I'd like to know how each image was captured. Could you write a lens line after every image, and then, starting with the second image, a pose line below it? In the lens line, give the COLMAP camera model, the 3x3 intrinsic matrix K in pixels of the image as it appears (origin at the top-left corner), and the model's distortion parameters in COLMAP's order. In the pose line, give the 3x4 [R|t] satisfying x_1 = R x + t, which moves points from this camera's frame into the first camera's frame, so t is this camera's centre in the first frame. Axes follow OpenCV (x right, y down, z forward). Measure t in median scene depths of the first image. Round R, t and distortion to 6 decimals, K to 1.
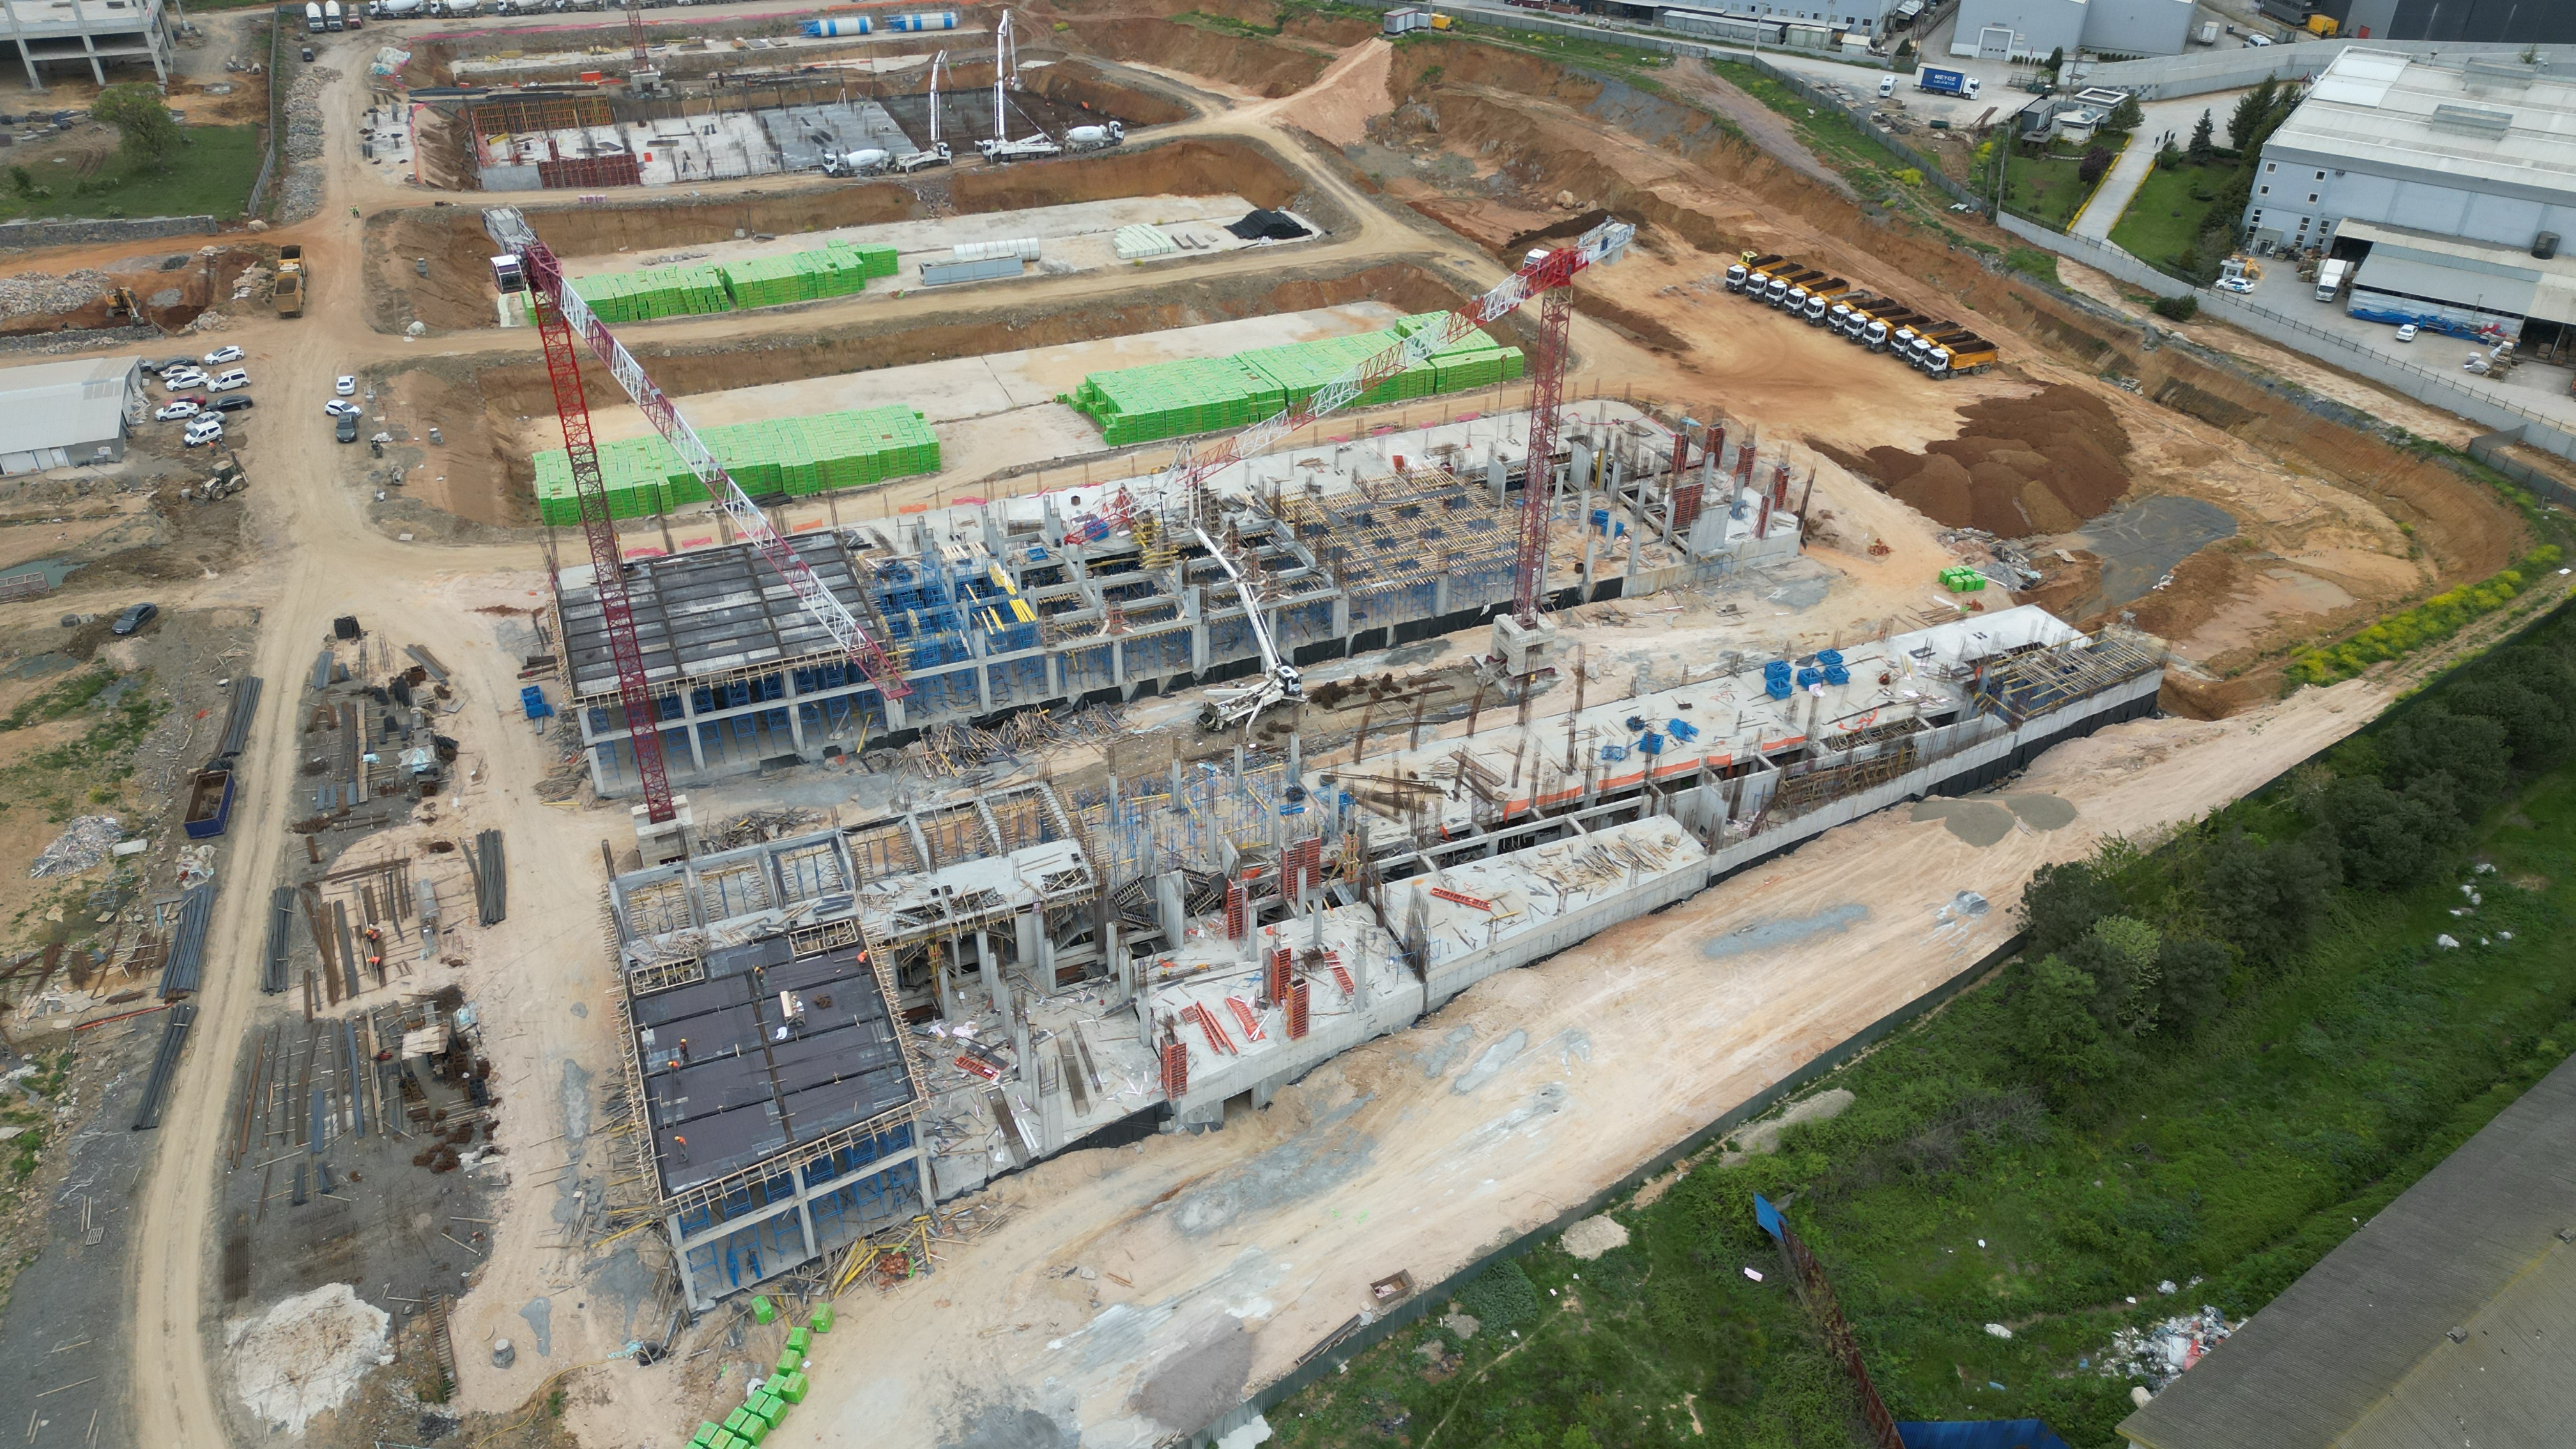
lens RADIAL K [[1842.2, 0, 1288.0], [0, 1842.2, 724.5], [0, 0, 1]] dist [0.067543, -0.057558]
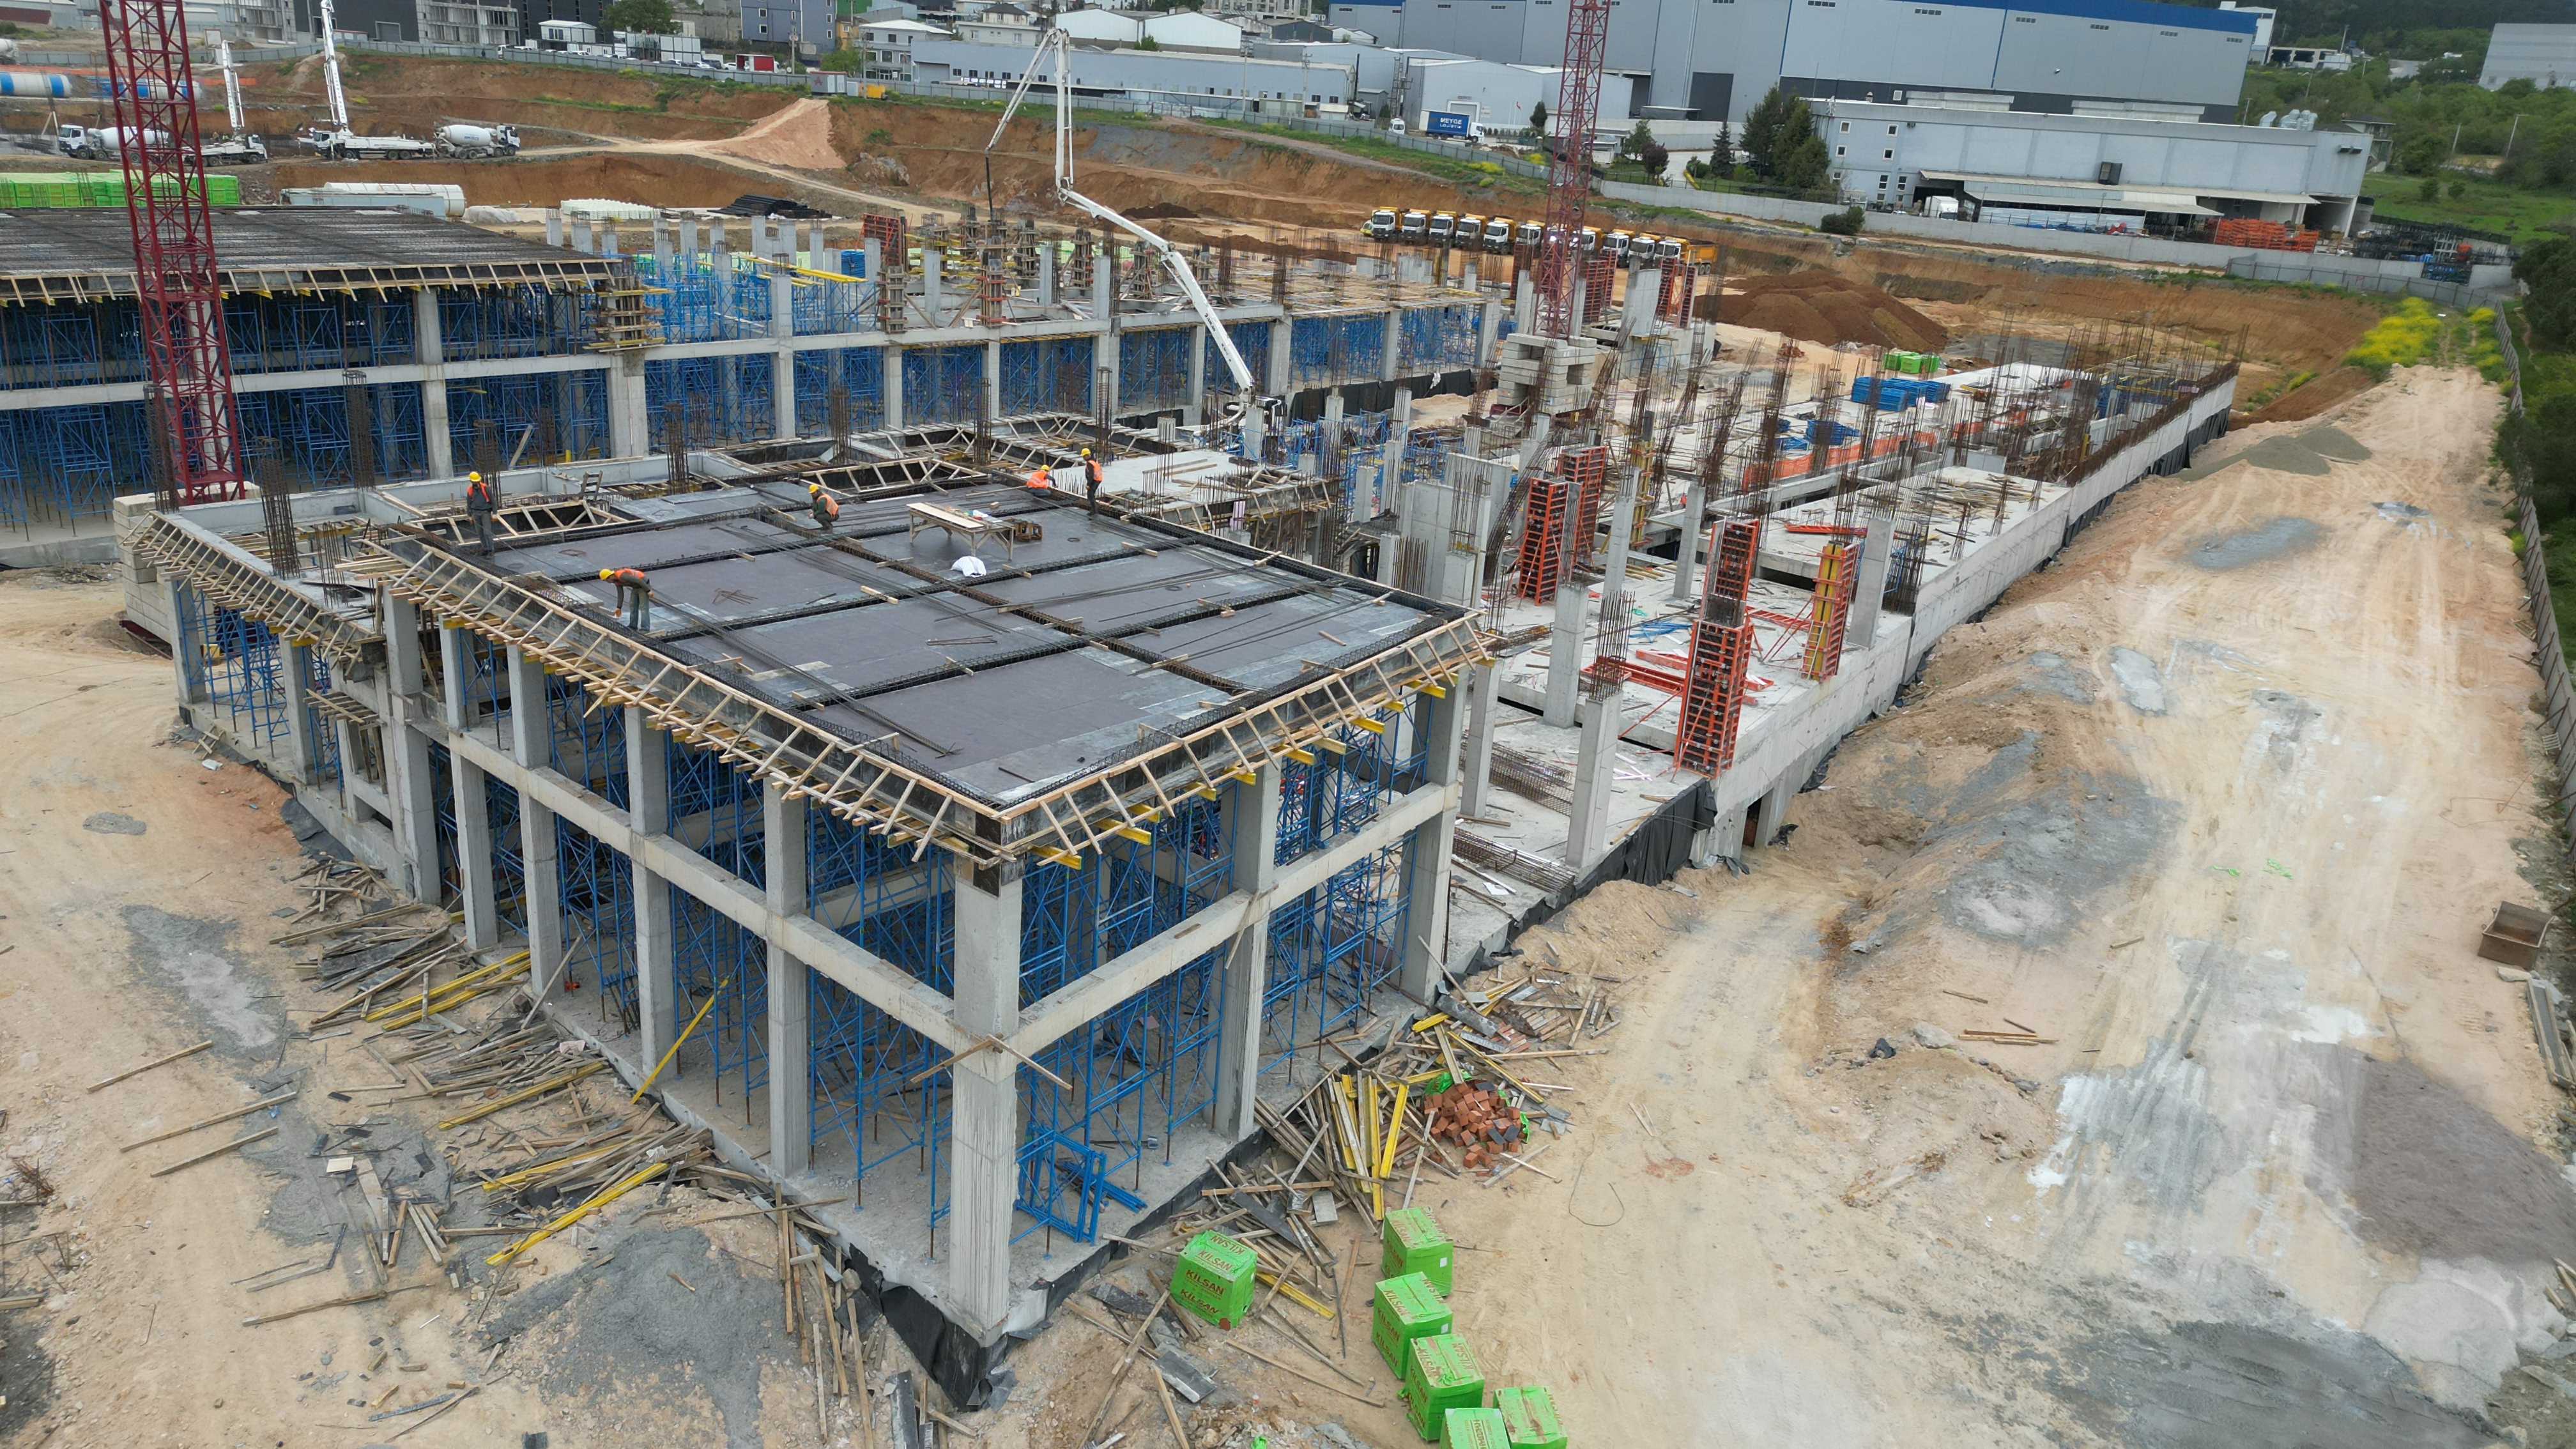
lens RADIAL K [[1842.2, 0, 1288.0], [0, 1842.2, 724.5], [0, 0, 1]] dist [0.067543, -0.057558]
pose [[0.905552, -0.096688, 0.413071, -0.171510], [0.185519, 0.965899, -0.180613, 0.126370], [-0.381521, 0.240187, 0.892609, 0.315626]]
